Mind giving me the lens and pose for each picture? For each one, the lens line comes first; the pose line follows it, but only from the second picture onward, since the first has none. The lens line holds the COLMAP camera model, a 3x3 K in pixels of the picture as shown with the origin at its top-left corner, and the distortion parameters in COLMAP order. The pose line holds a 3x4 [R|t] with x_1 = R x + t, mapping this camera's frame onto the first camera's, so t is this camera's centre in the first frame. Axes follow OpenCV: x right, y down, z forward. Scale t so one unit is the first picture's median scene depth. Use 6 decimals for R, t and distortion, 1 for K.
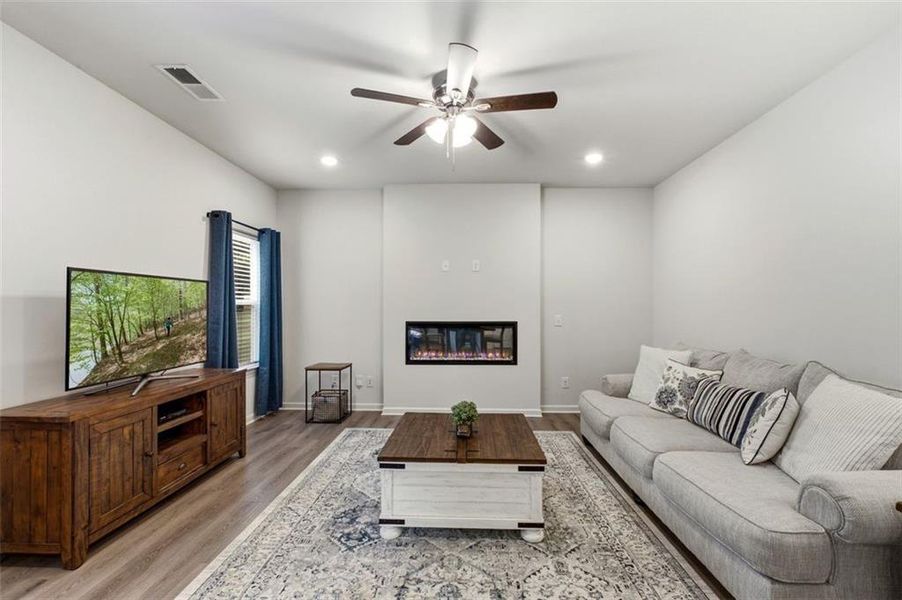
lens RADIAL K [[385.7, 0, 458.5], [0, 385.7, 306.3], [0, 0, 1]] dist [-0.014589, 0.002062]
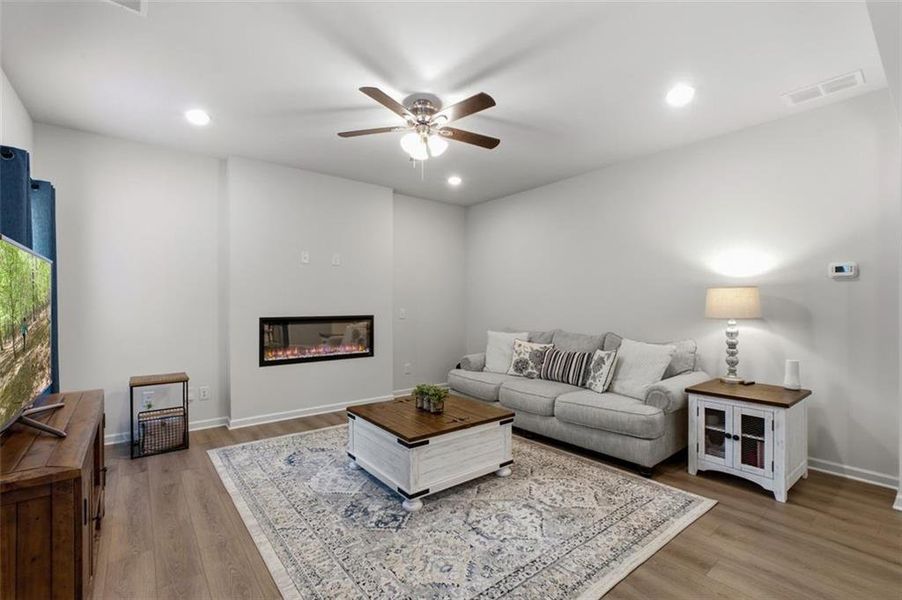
lens RADIAL K [[395.5, 0, 455.8], [0, 395.5, 302.6], [0, 0, 1]] dist [-0.012755, 0.001203]
pose [[0.761945, 0.001054, 0.647641, -0.719644], [-0.003610, 0.999990, 0.002619, 0.001349], [-0.647632, -0.004334, 0.761941, 0.052078]]
